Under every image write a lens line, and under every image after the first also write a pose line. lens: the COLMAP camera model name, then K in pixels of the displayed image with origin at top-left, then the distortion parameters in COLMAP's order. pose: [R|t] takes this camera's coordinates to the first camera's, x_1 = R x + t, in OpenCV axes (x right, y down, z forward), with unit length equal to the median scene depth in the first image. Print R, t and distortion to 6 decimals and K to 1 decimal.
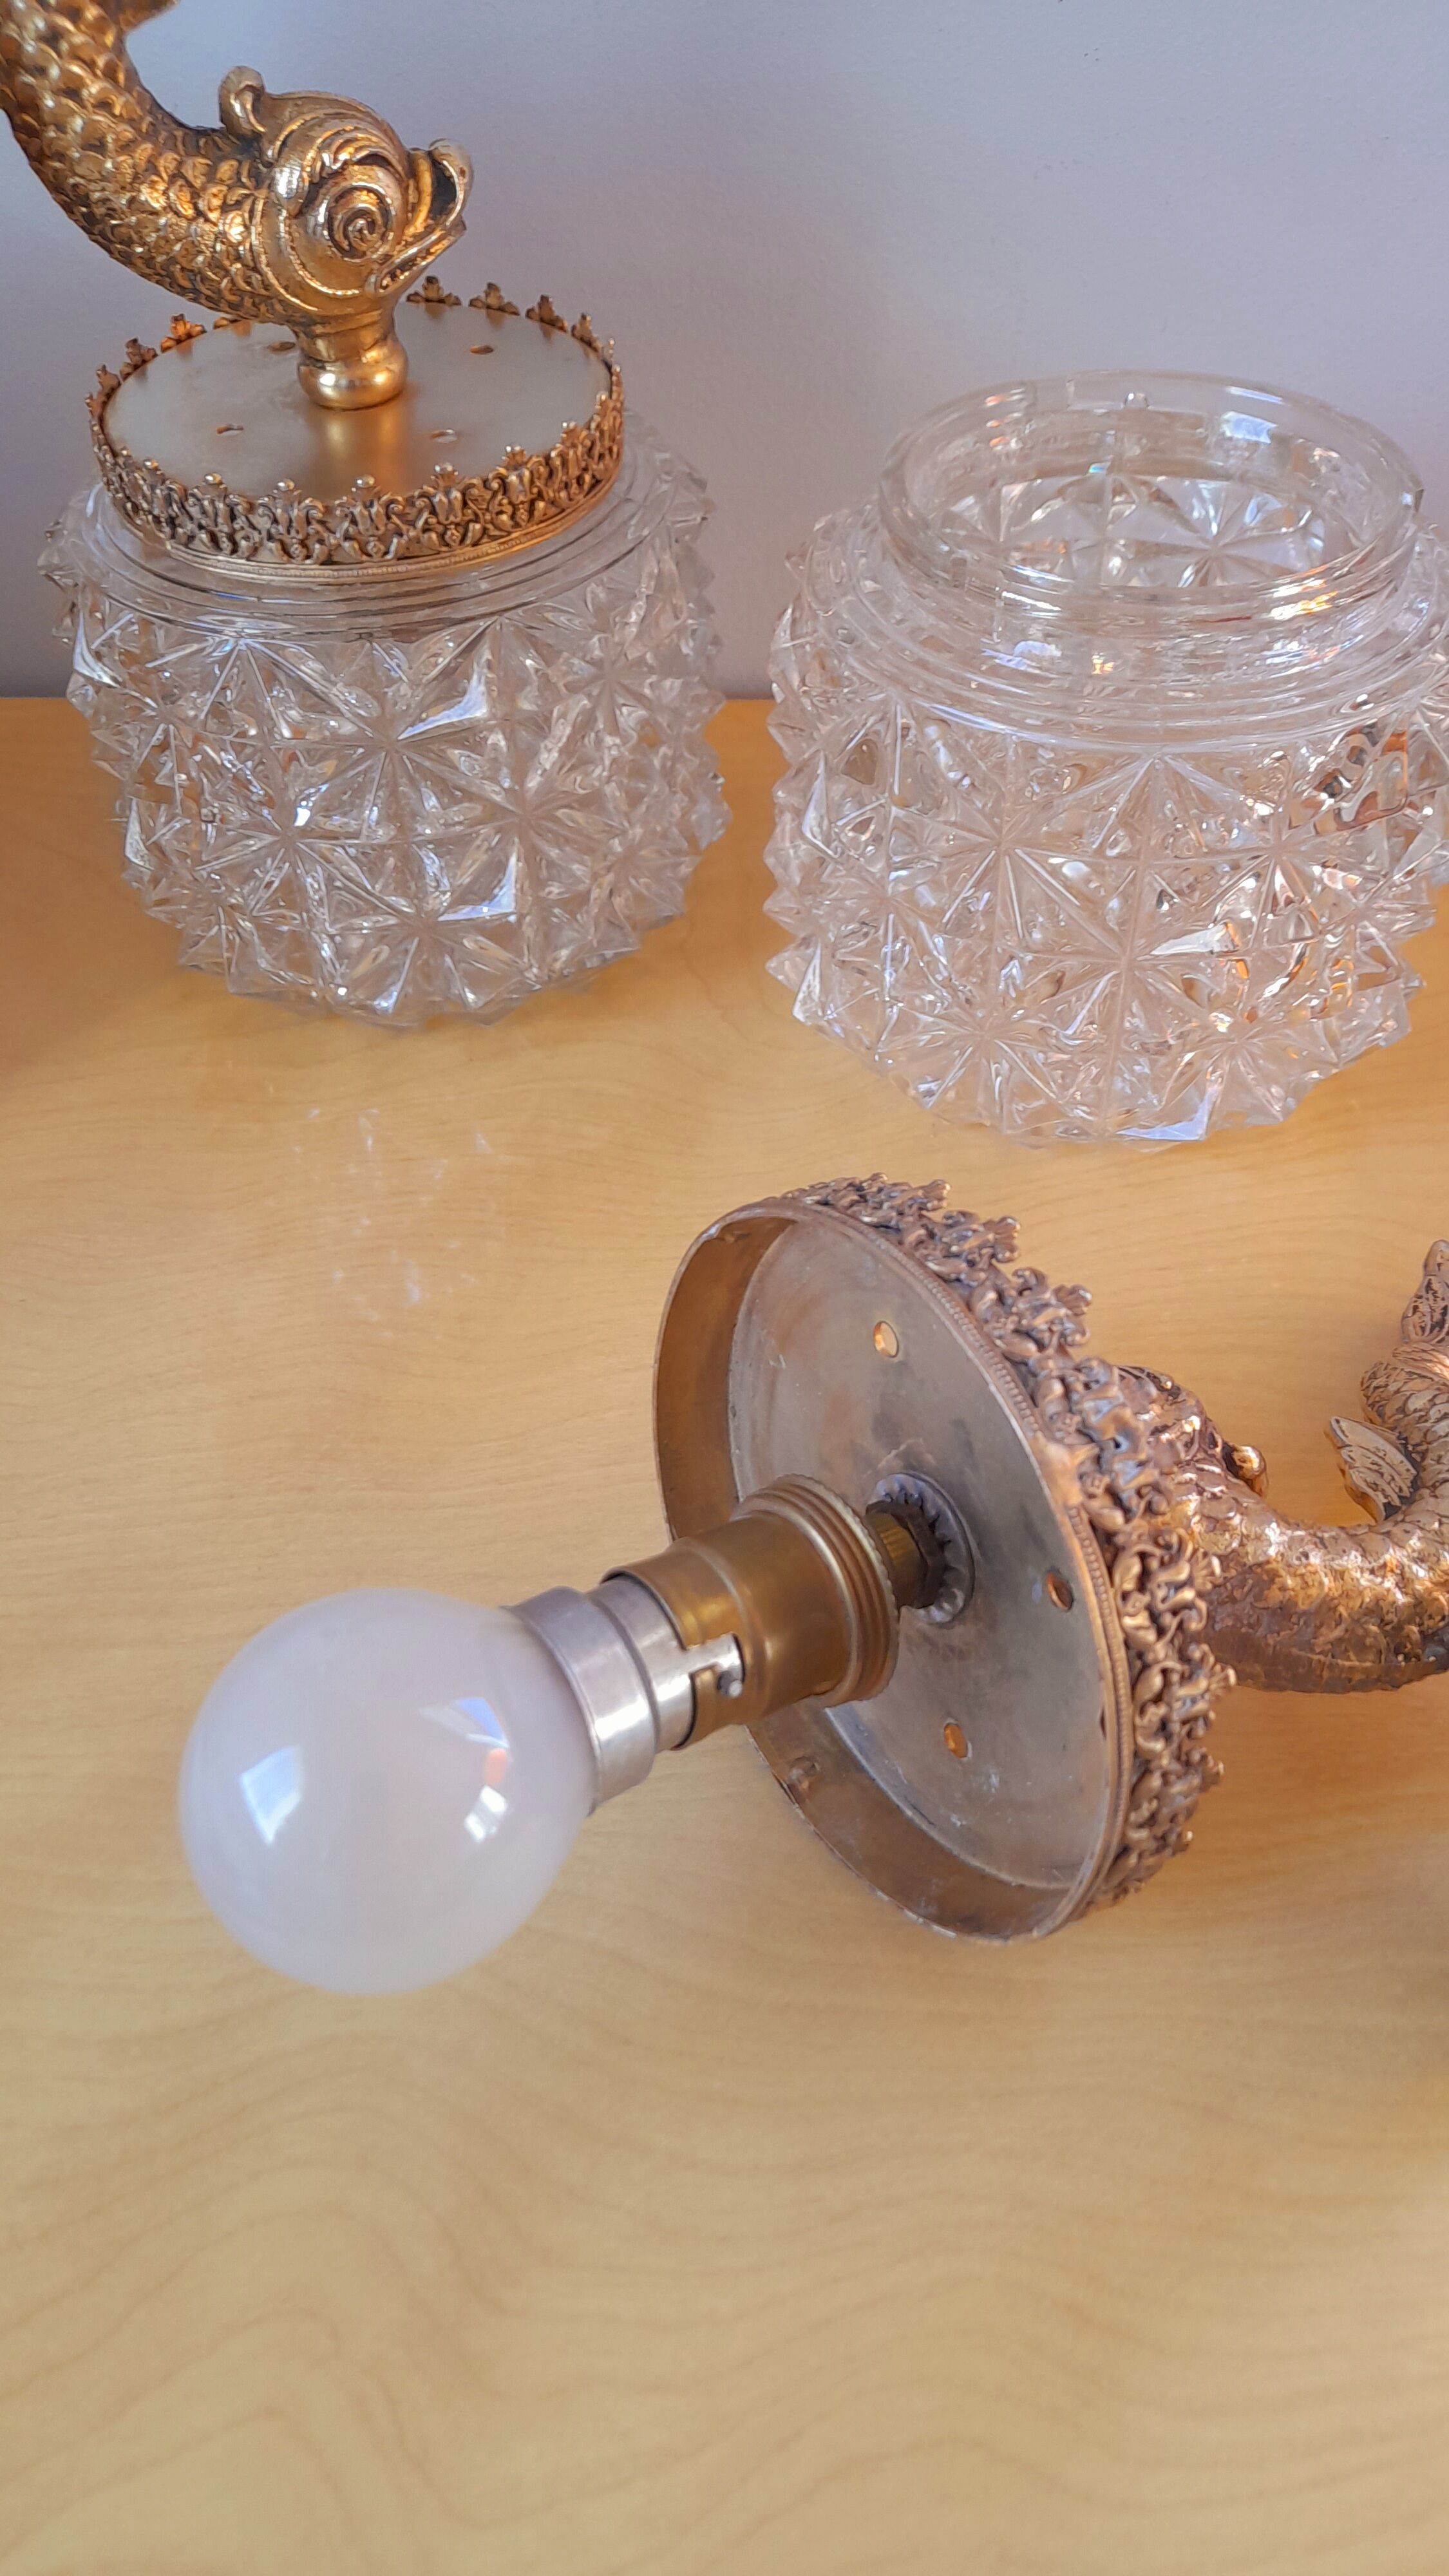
lens RADIAL K [[1863.6, 0, 724.5], [0, 1863.6, 1288.0], [0, 0, 1]] dist [0.065613, -0.150370]
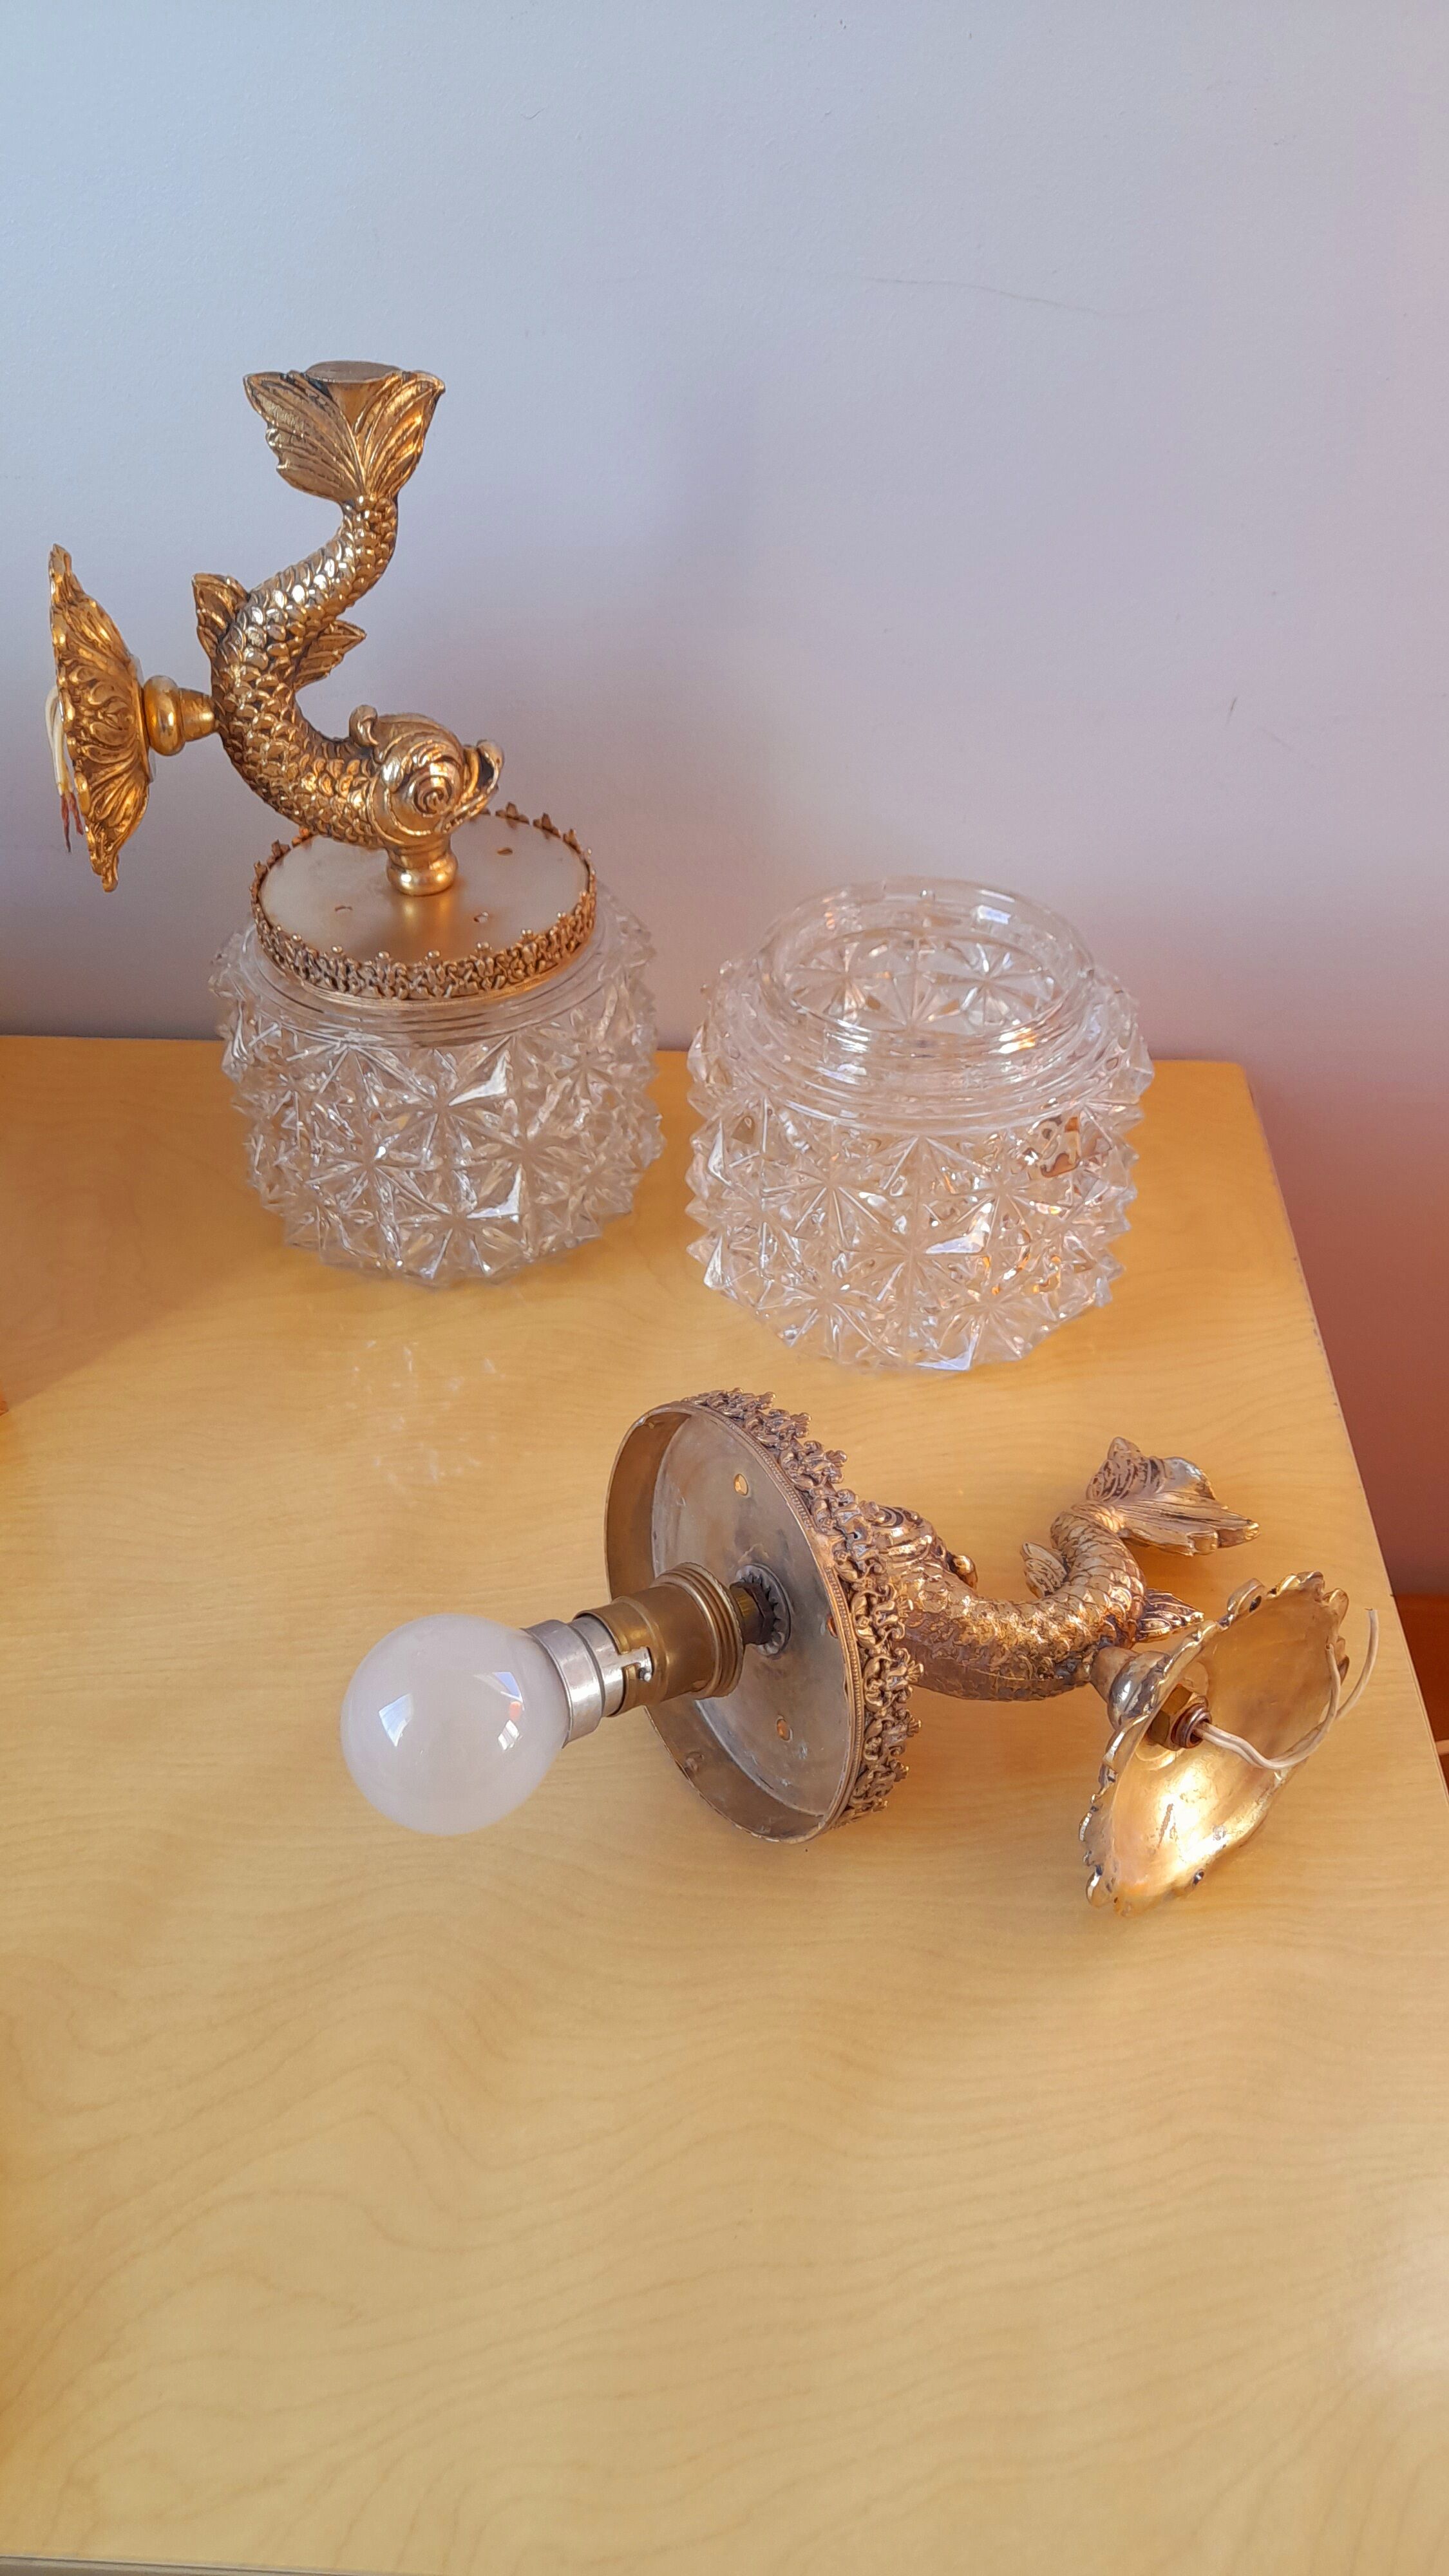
lens RADIAL K [[1863.6, 0, 724.5], [0, 1863.6, 1288.0], [0, 0, 1]] dist [0.065613, -0.150370]
pose [[0.999690, 0.011487, 0.022102, 0.024801], [-0.008803, 0.992984, -0.117920, 0.039711], [-0.023301, 0.117689, 0.992777, -0.574649]]
